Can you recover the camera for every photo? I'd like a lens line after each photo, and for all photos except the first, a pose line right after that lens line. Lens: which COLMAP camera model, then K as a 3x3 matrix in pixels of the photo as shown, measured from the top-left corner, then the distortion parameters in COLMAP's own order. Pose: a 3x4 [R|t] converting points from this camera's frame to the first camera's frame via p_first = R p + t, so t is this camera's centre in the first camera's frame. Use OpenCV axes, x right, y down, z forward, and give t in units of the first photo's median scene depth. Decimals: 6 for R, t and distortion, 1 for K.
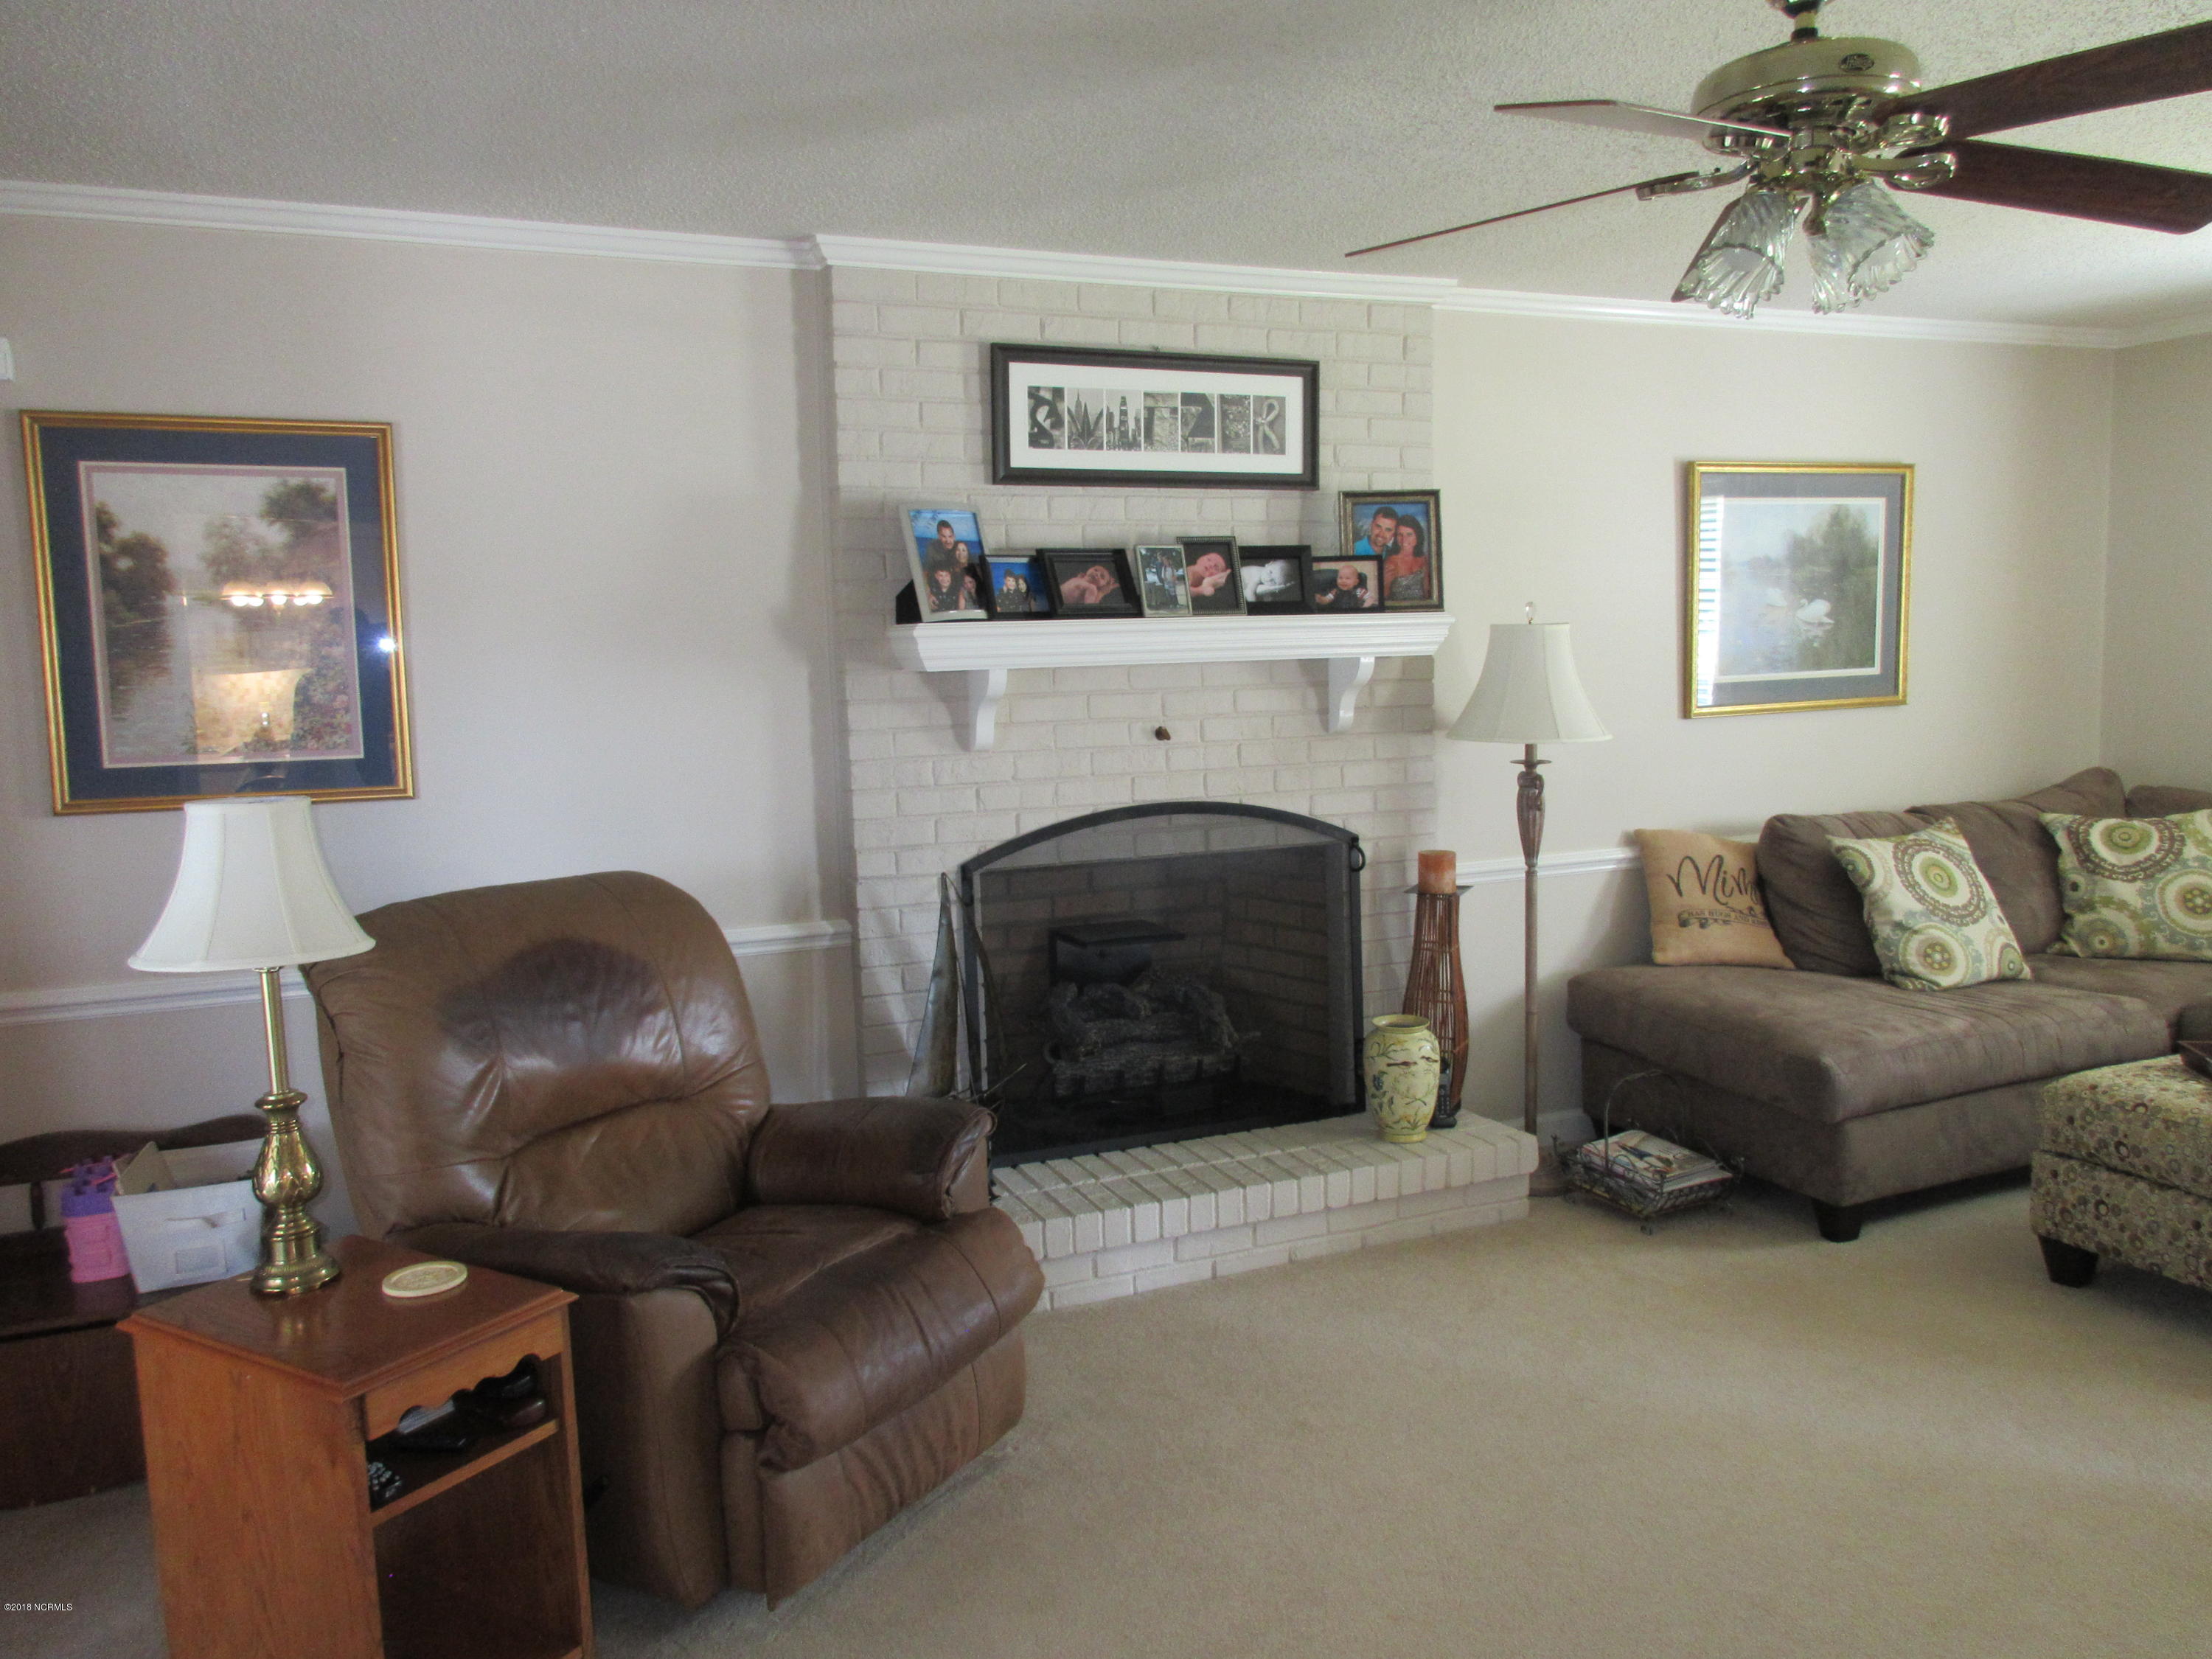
lens RADIAL K [[1652.0, 0, 1112.0], [0, 1652.0, 825.7], [0, 0, 1]] dist [0.002975, -0.003950]
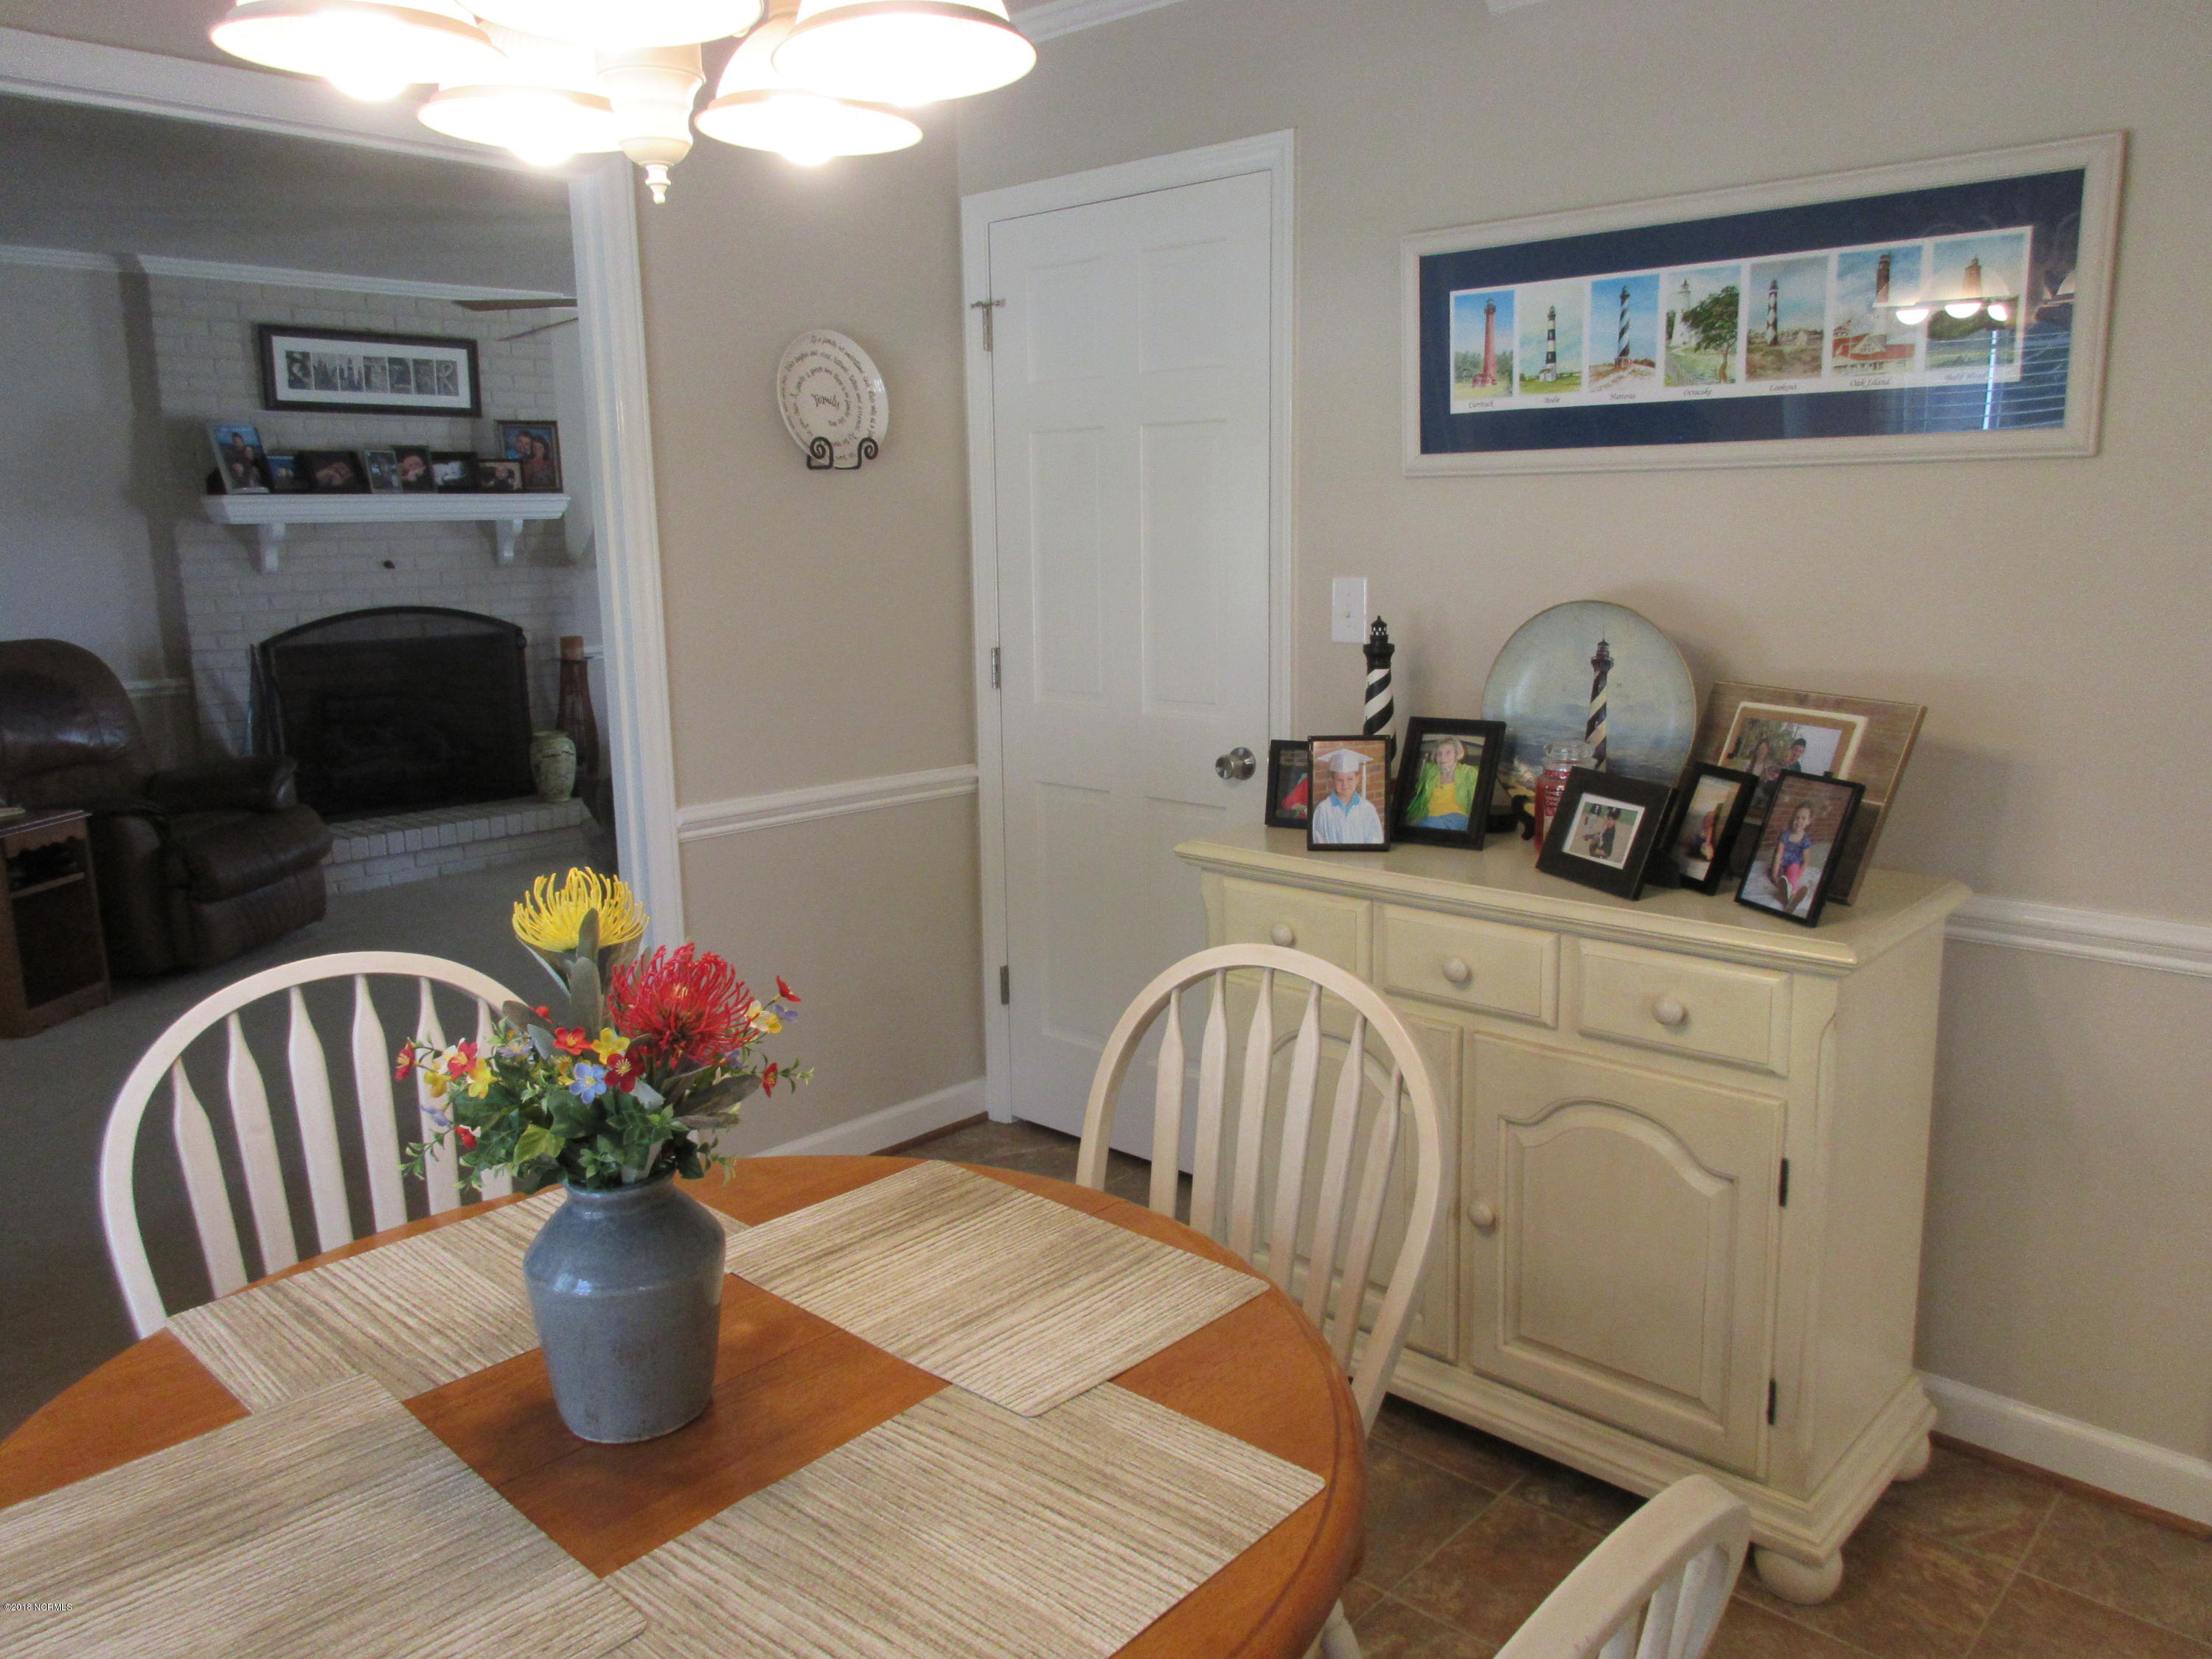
lens RADIAL K [[1652.0, 0, 1103.3], [0, 1652.0, 823.8], [0, 0, 1]] dist [0.002975, -0.003950]
pose [[0.915954, -0.060962, 0.396625, 0.013658], [0.033385, 0.996543, 0.076074, 0.104621], [-0.399892, -0.056439, 0.914823, -0.845838]]
